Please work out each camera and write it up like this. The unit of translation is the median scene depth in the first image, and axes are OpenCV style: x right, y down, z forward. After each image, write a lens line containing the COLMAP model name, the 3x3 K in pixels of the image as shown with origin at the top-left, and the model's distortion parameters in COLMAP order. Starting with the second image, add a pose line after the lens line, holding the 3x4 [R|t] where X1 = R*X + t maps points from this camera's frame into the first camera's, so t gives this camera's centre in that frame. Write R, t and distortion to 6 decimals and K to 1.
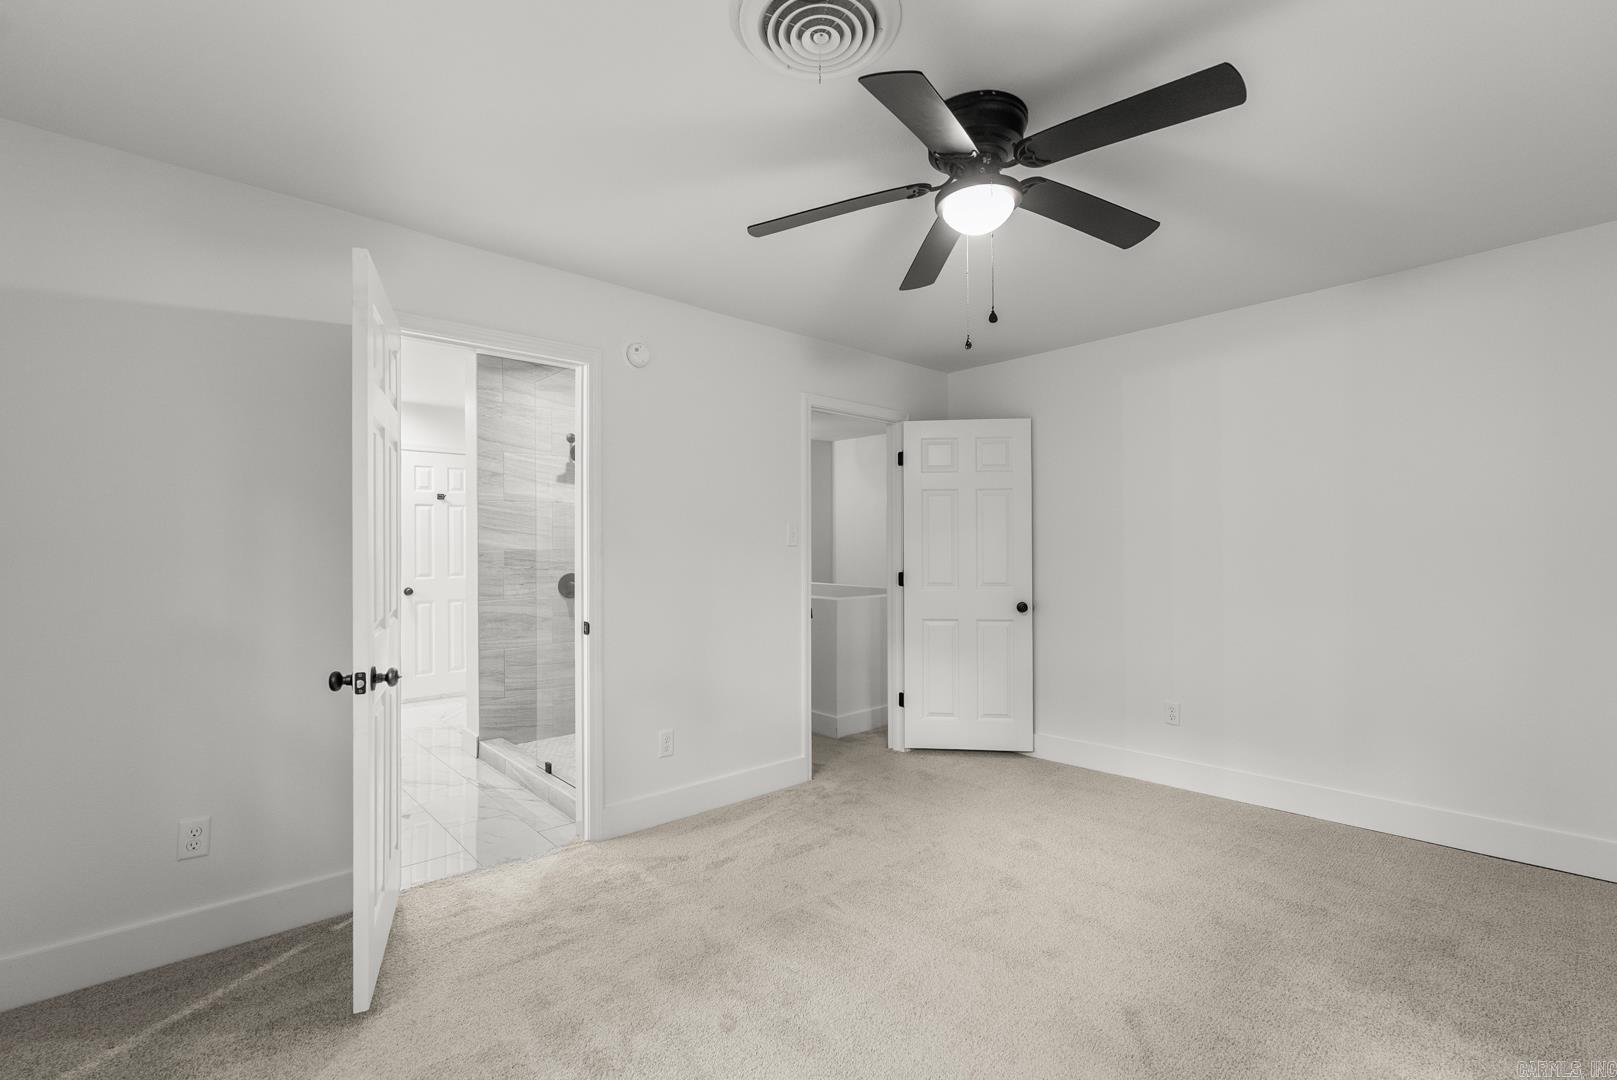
lens RADIAL K [[724.7, 0, 807.4], [0, 724.7, 542.9], [0, 0, 1]] dist [-0.010484, -0.001118]
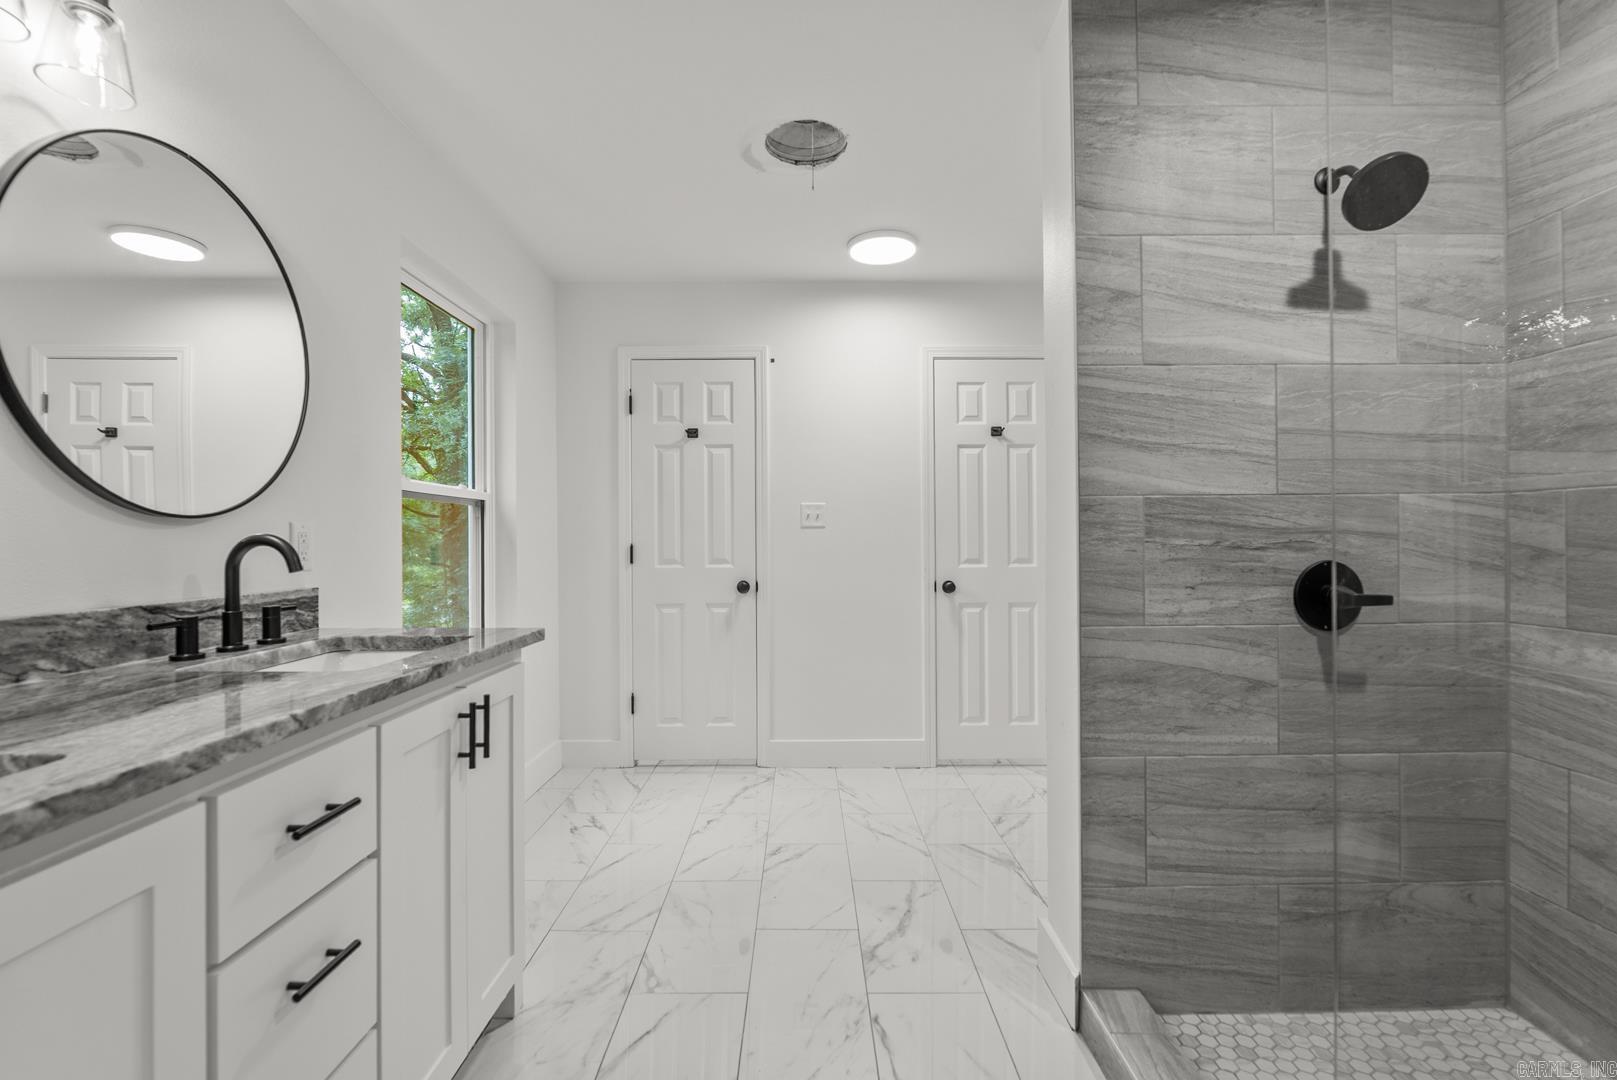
lens RADIAL K [[724.7, 0, 805.3], [0, 724.7, 537.2], [0, 0, 1]] dist [-0.010484, -0.001118]
pose [[0.740784, -0.001587, -0.671741, -0.297125], [0.003220, 0.999994, 0.001188, 0.031101], [0.671736, -0.003044, 0.740785, 0.601416]]
